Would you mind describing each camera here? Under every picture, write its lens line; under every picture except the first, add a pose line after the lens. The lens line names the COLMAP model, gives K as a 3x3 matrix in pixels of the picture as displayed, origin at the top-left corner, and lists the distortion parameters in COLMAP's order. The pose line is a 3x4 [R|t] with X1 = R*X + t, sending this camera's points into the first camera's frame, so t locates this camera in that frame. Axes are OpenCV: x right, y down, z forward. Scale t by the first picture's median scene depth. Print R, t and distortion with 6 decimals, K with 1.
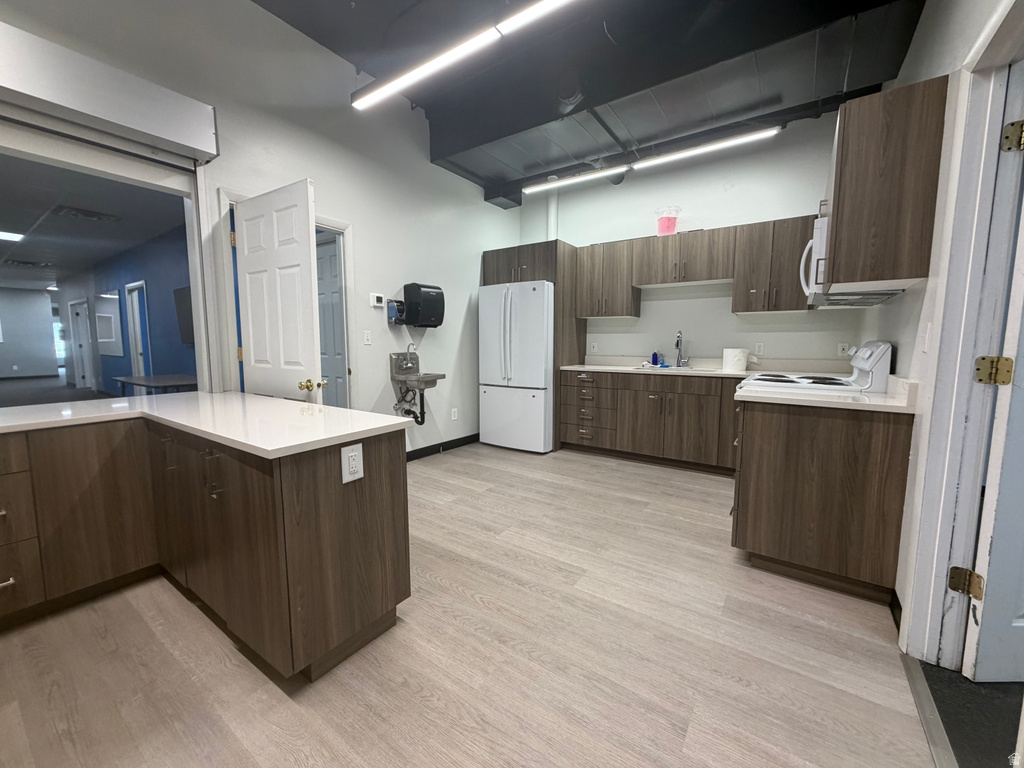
lens RADIAL K [[407.1, 0, 512.0], [0, 407.1, 384.0], [0, 0, 1]] dist [-0.001114, 0.000096]
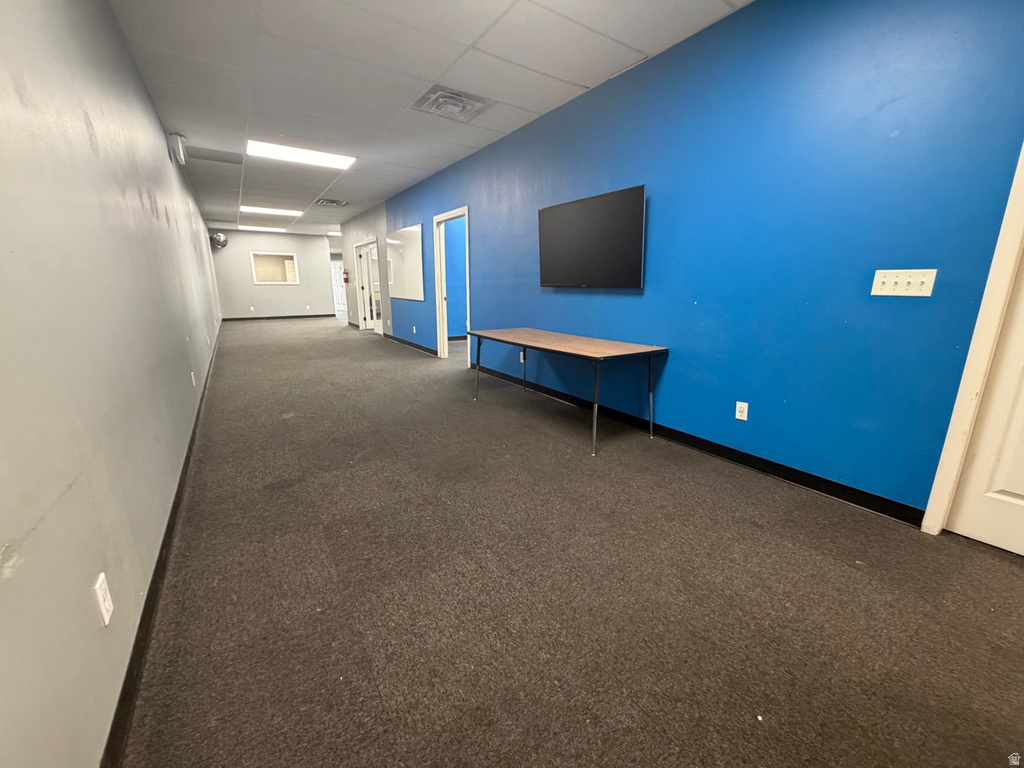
lens RADIAL K [[407.1, 0, 512.0], [0, 407.1, 384.0], [0, 0, 1]] dist [-0.001114, 0.000096]
pose [[0.932339, 0.087706, -0.350787, -0.863655], [-0.039568, 0.989058, 0.142123, -0.040376], [0.359414, -0.118627, 0.925608, 0.410625]]
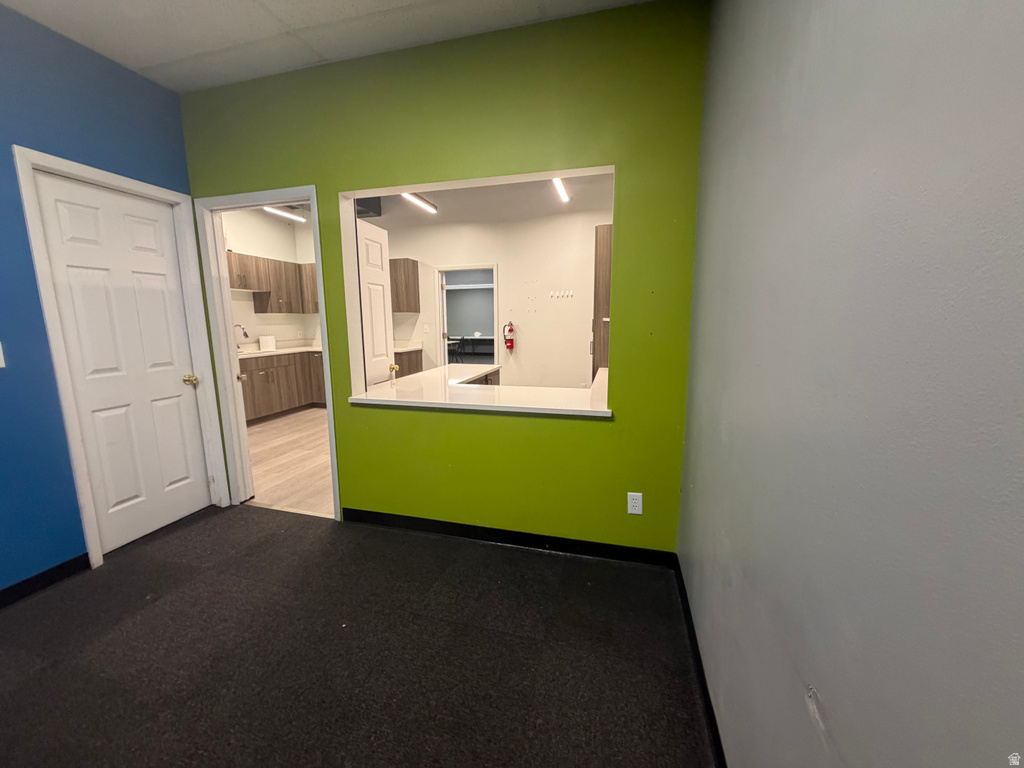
lens RADIAL K [[407.1, 0, 512.0], [0, 407.1, 384.0], [0, 0, 1]] dist [-0.001114, 0.000096]
pose [[-0.340898, -0.146764, 0.928573, -1.300086], [0.108967, 0.974913, 0.194092, -0.113837], [-0.933764, 0.167349, -0.316354, 0.683700]]
